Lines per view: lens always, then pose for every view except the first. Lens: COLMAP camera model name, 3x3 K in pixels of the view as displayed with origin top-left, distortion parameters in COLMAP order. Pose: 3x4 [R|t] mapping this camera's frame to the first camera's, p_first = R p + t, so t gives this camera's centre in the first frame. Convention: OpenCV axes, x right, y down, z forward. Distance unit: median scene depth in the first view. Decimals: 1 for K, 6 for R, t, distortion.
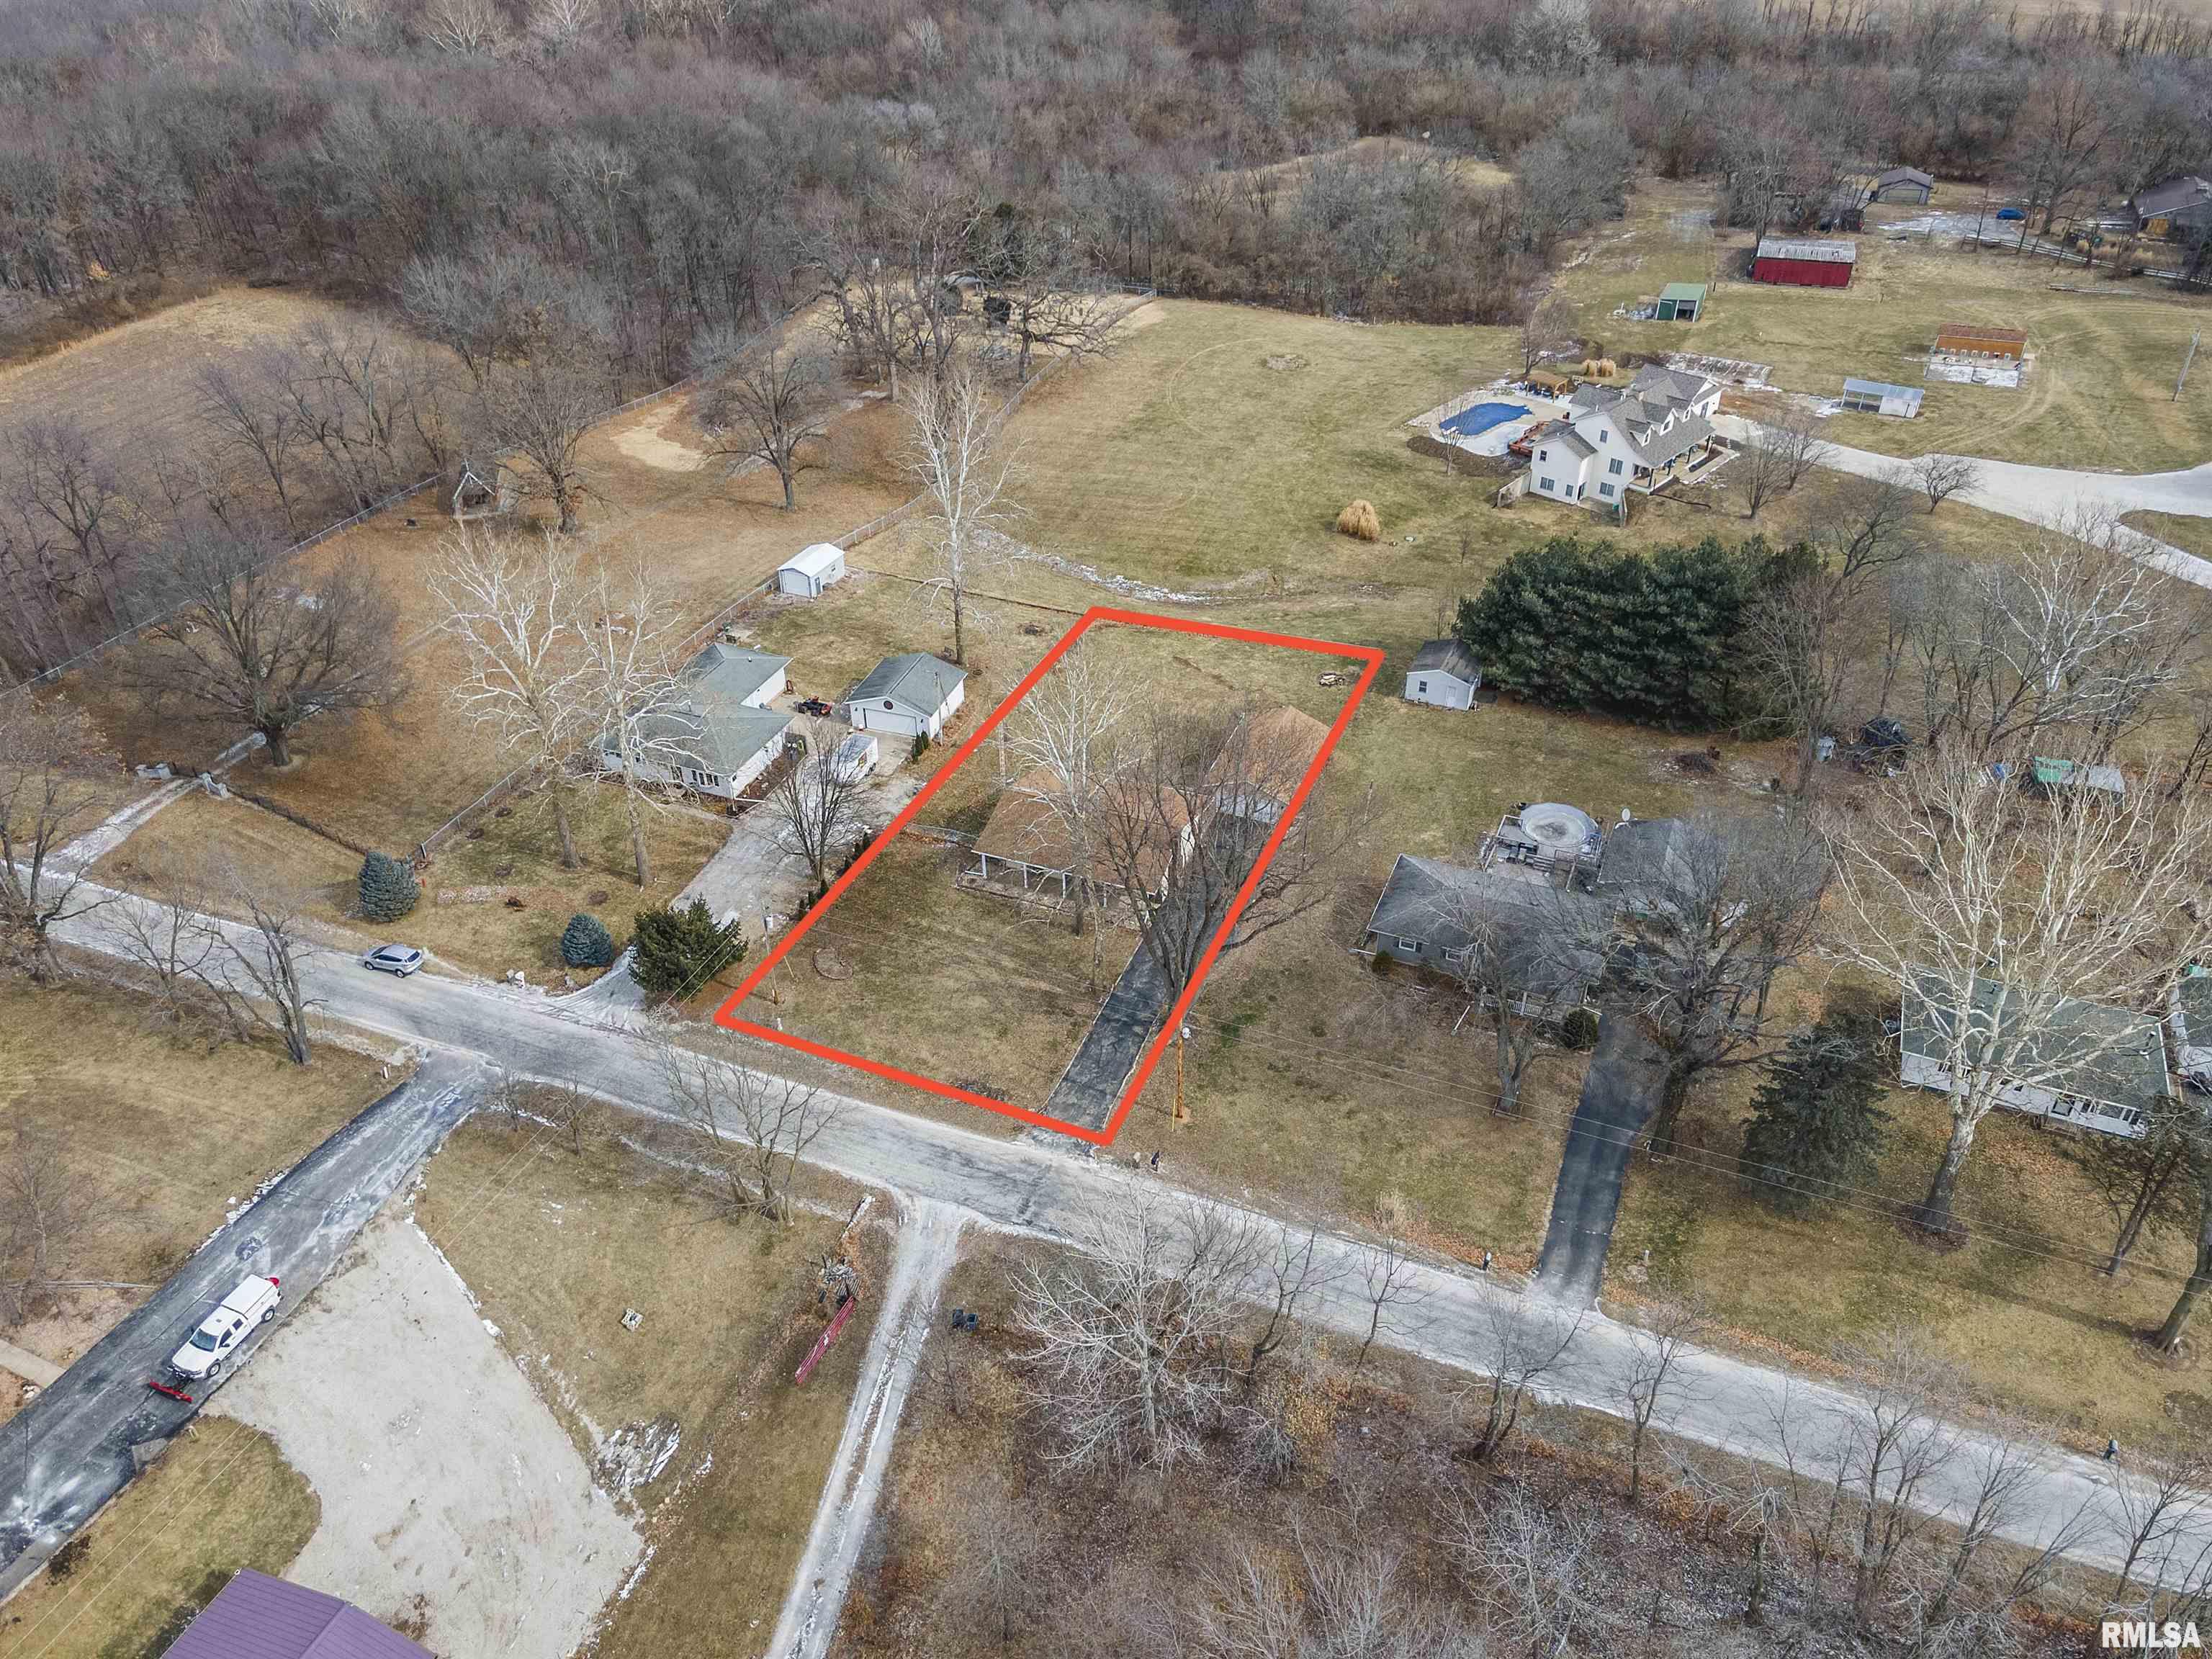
lens RADIAL K [[1602.3, 0, 1106.0], [0, 1602.3, 829.5], [0, 0, 1]] dist [0.047335, 0.002177]
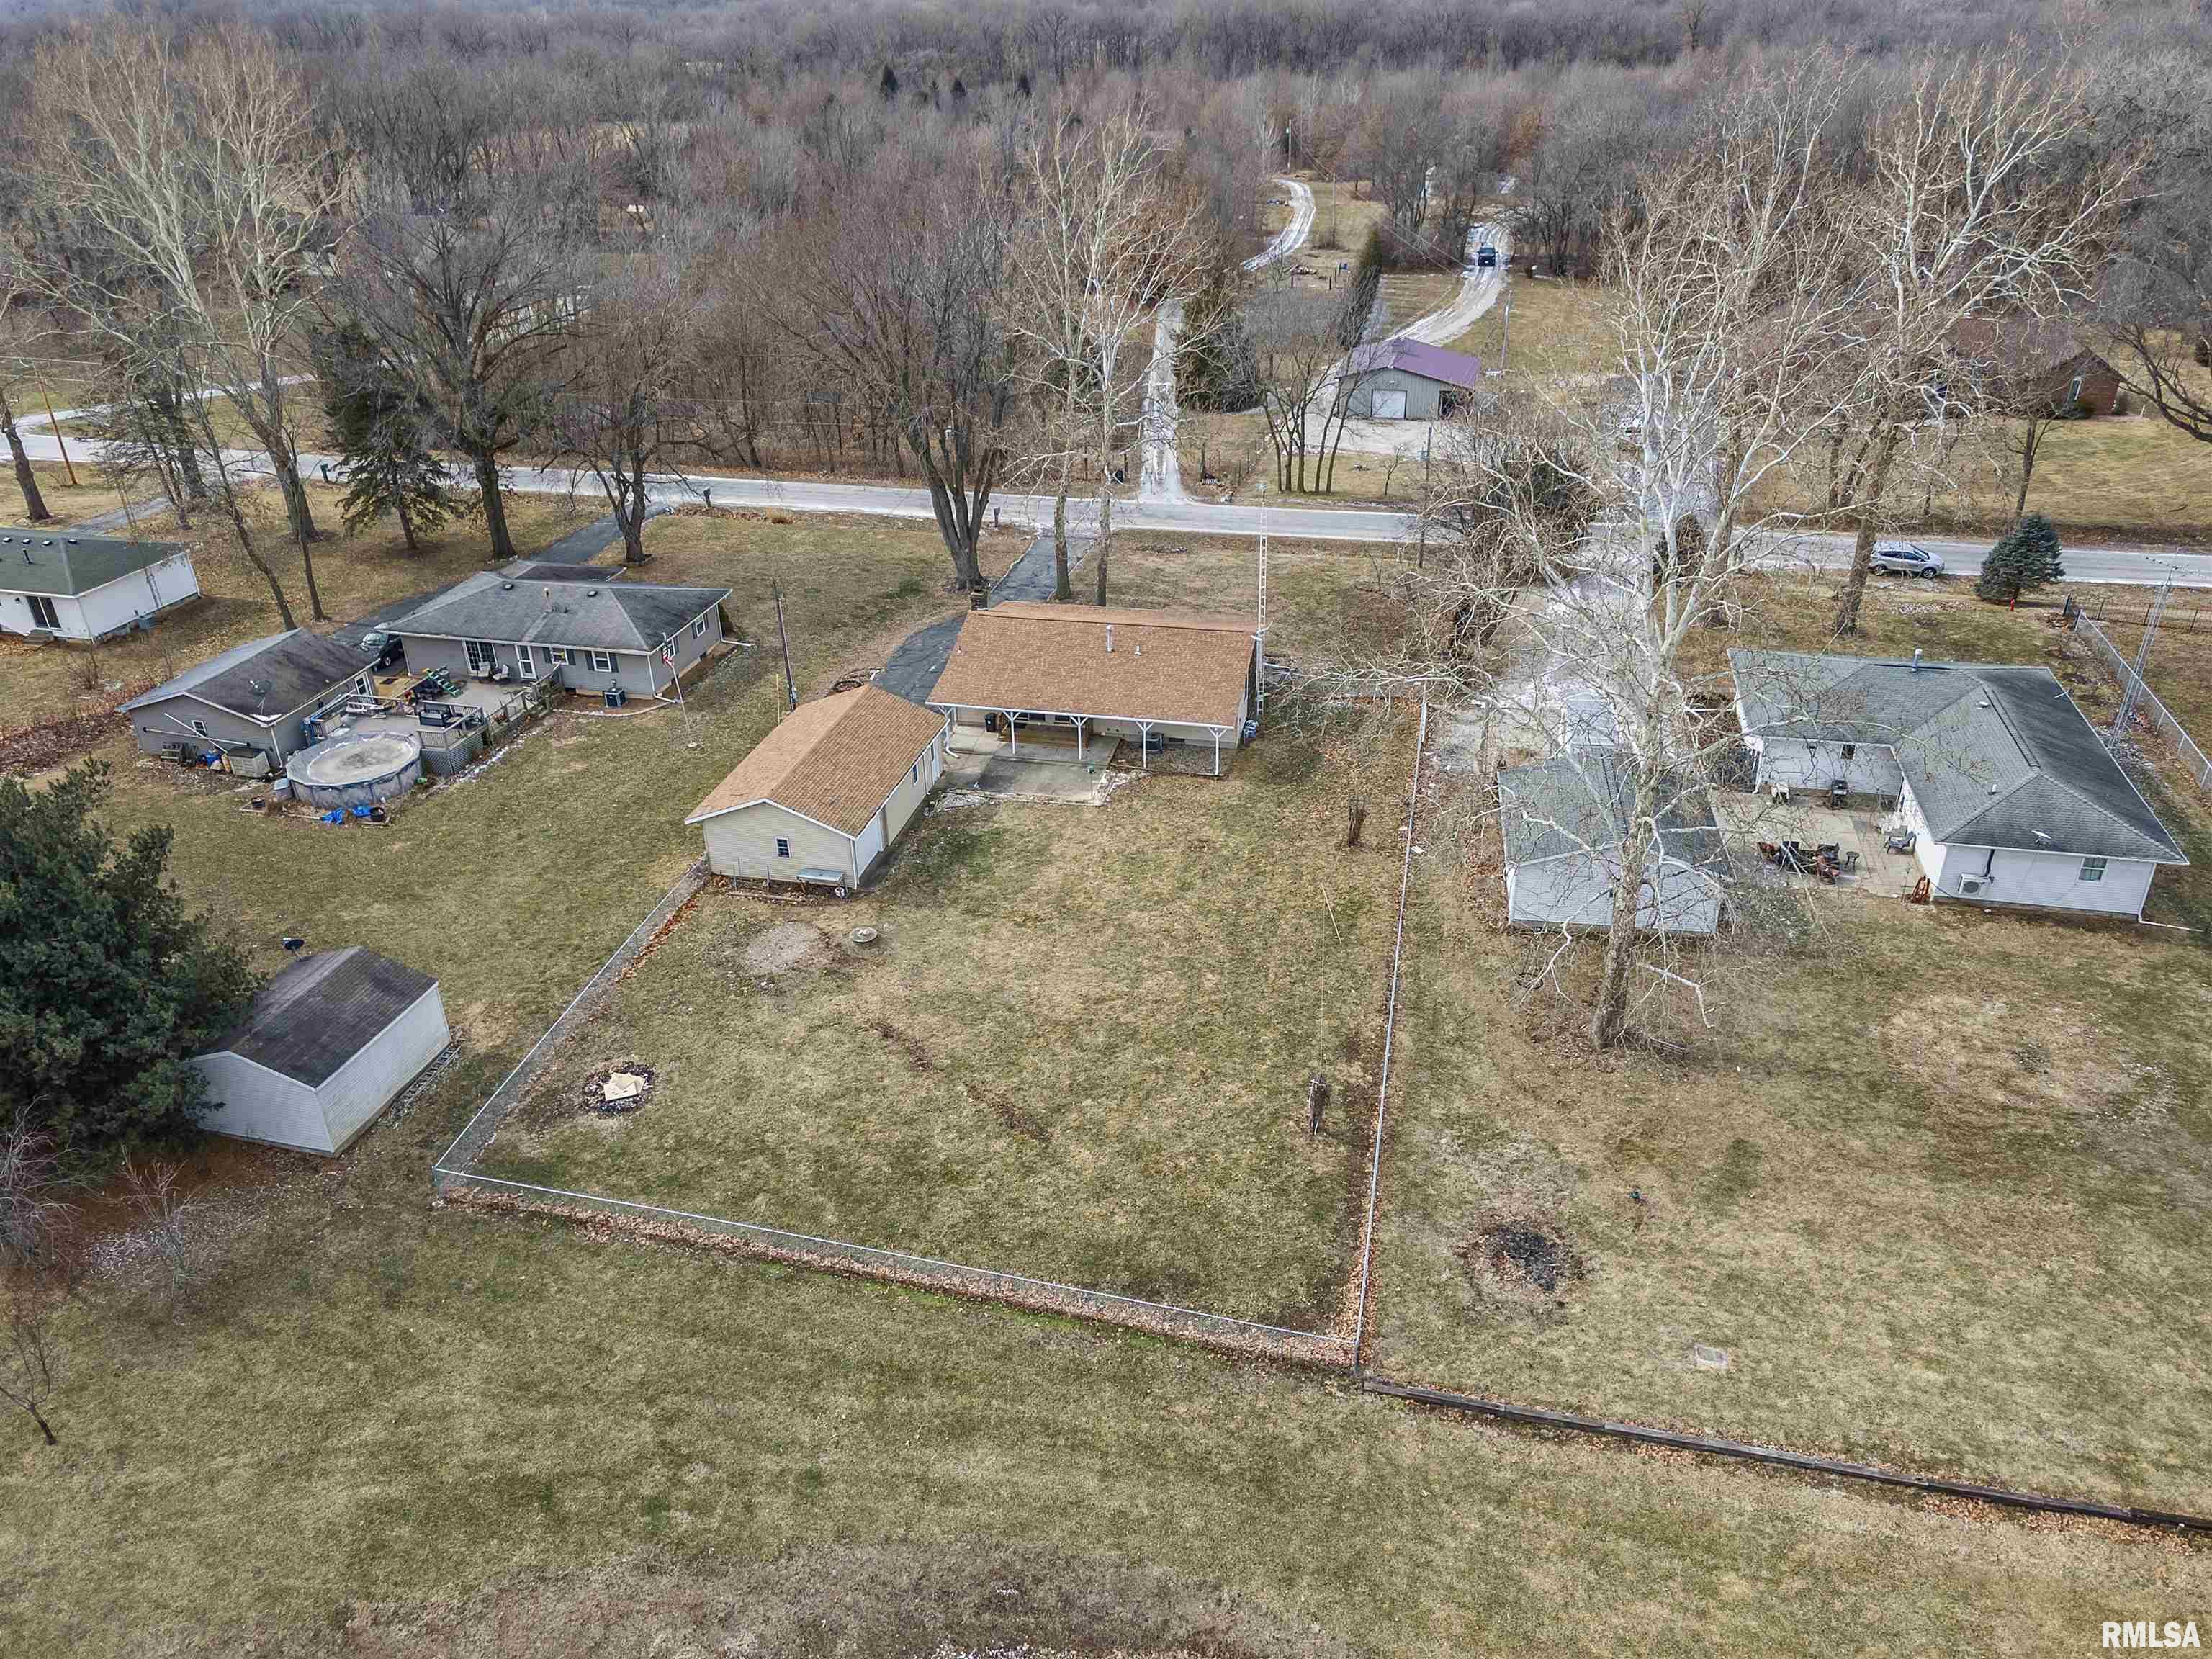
lens RADIAL K [[1592.5, 0, 1103.9], [0, 1592.5, 849.1], [0, 0, 1]] dist [0.008473, 0.048559]
pose [[-0.987527, 0.103493, -0.118658, 0.069115], [-0.063201, 0.429694, 0.900760, -0.472704], [0.144209, 0.897024, -0.417794, 1.156972]]
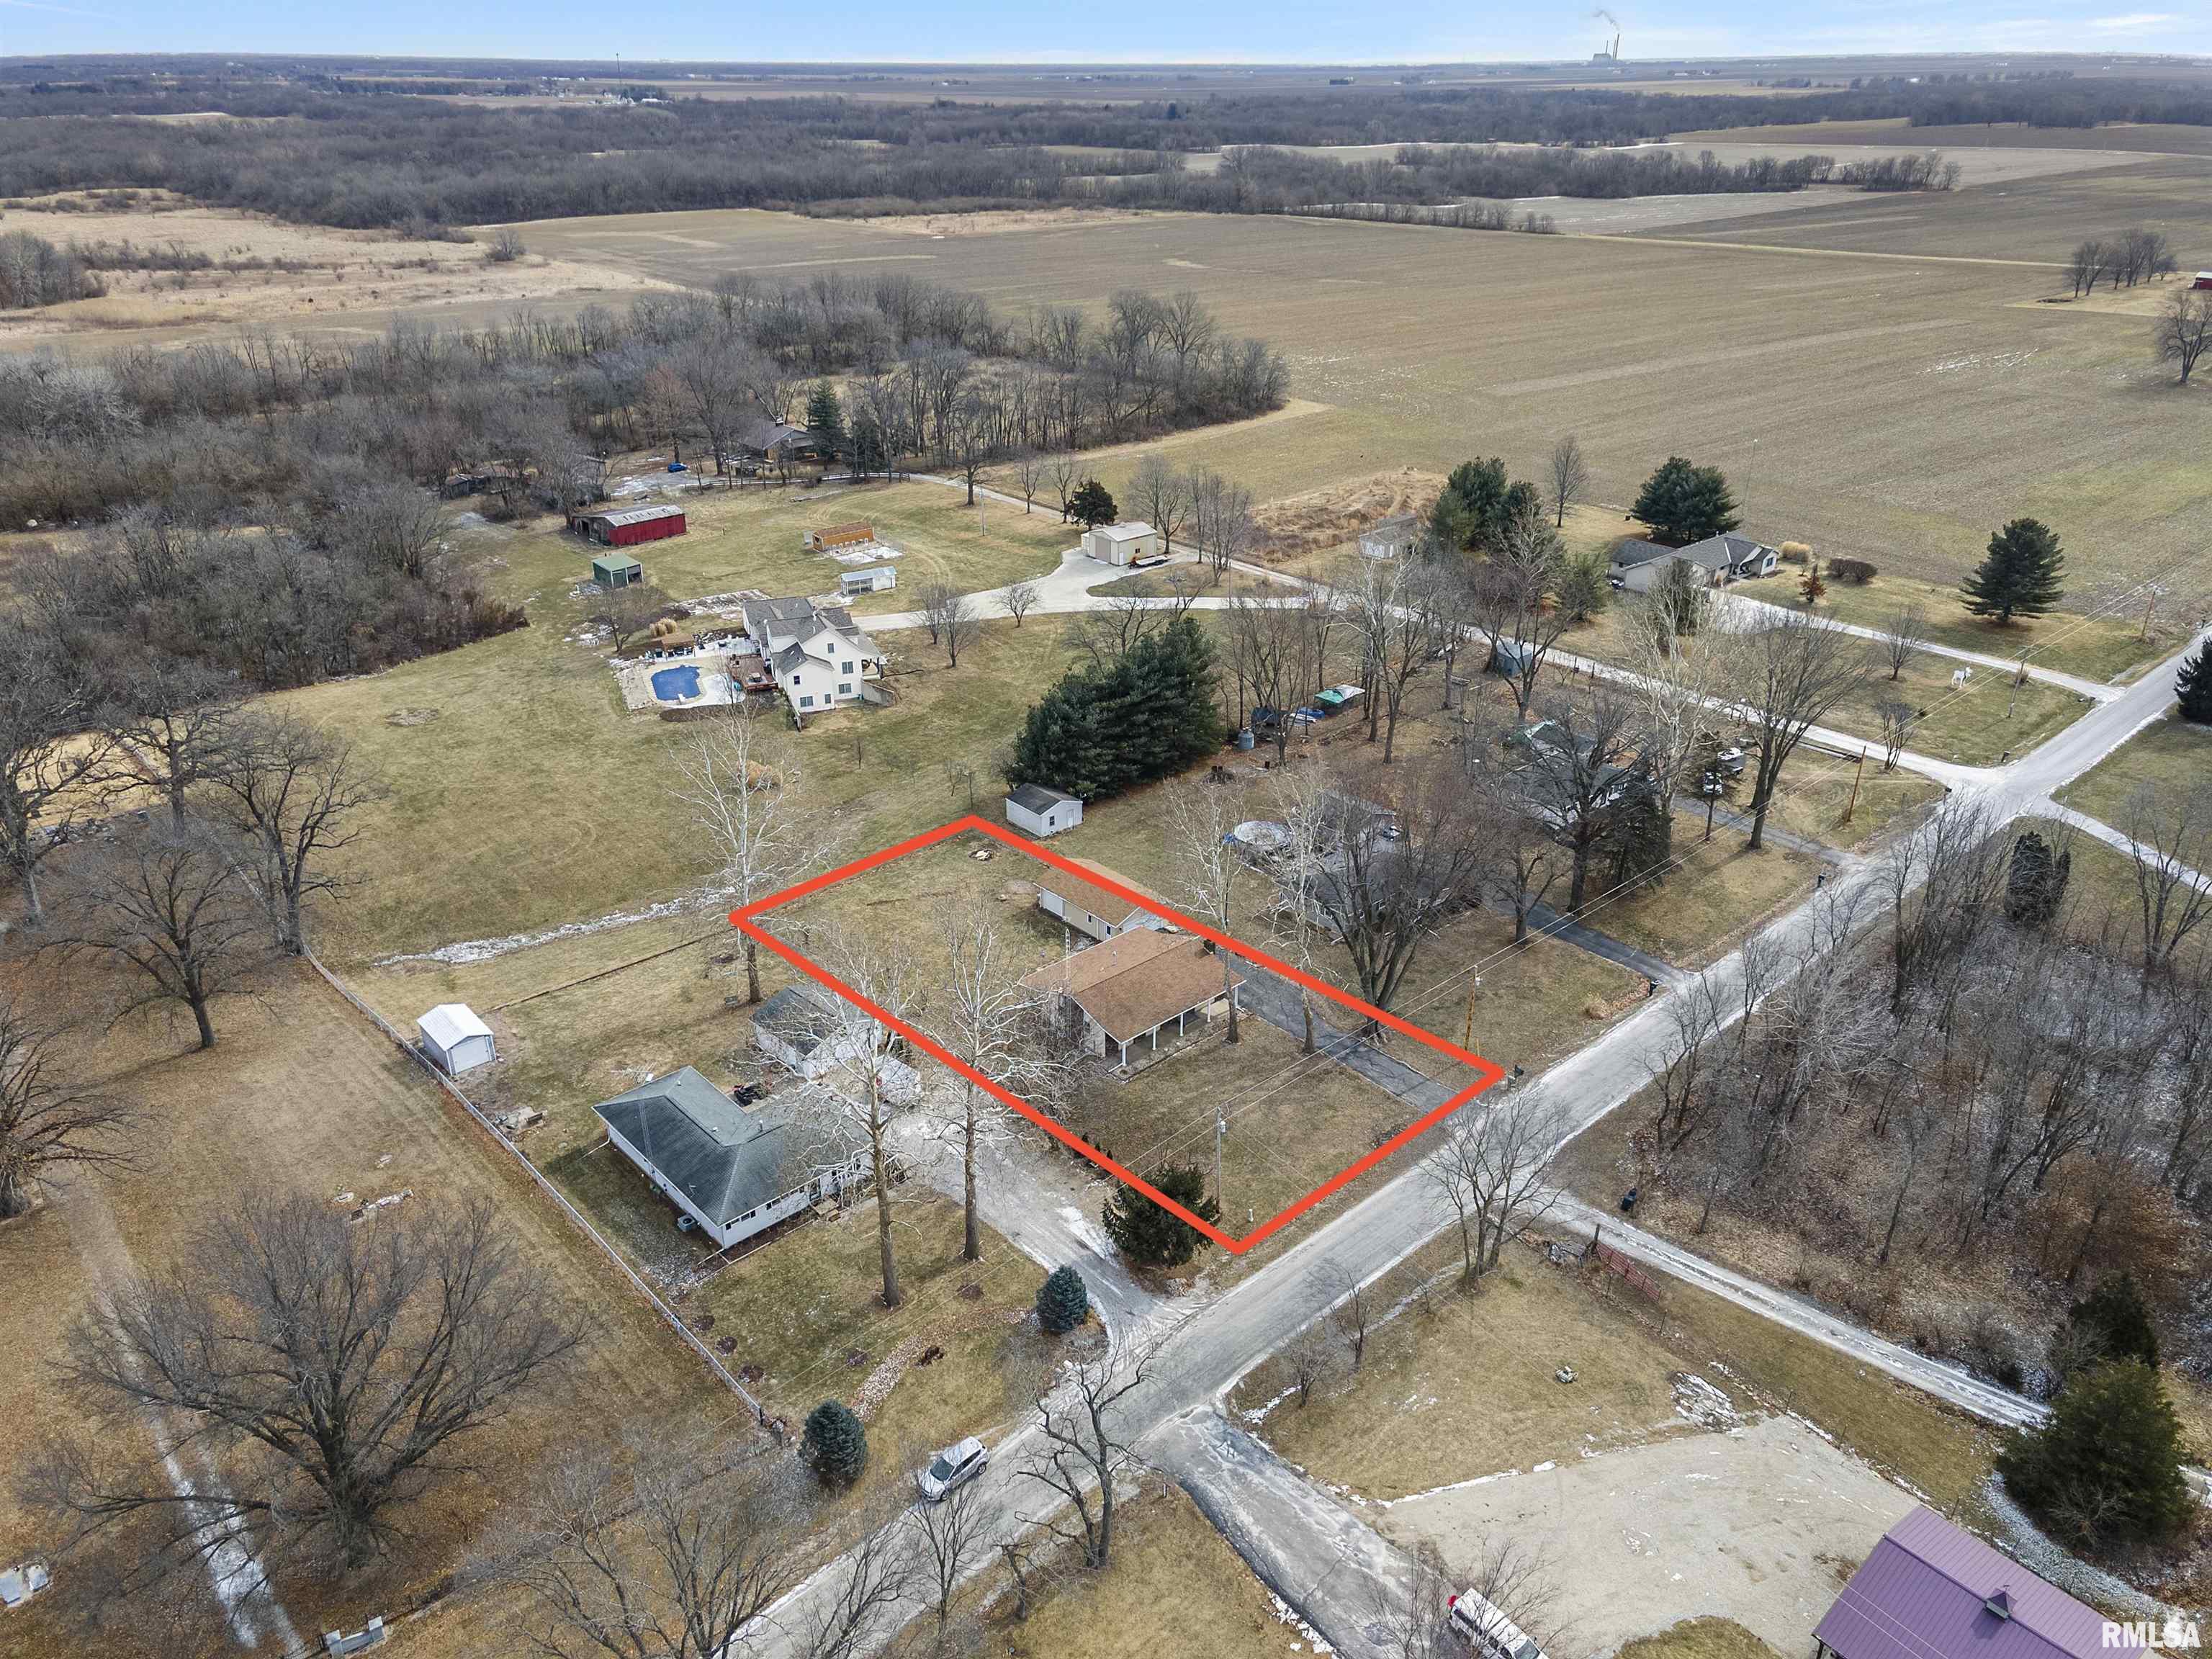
lens RADIAL K [[1602.3, 0, 1106.0], [0, 1602.3, 829.5], [0, 0, 1]] dist [0.047335, 0.002177]
pose [[0.432886, -0.376190, 0.819201, -0.775865], [0.517846, 0.847627, 0.115601, -0.202089], [-0.737865, 0.374179, 0.561735, 0.294668]]
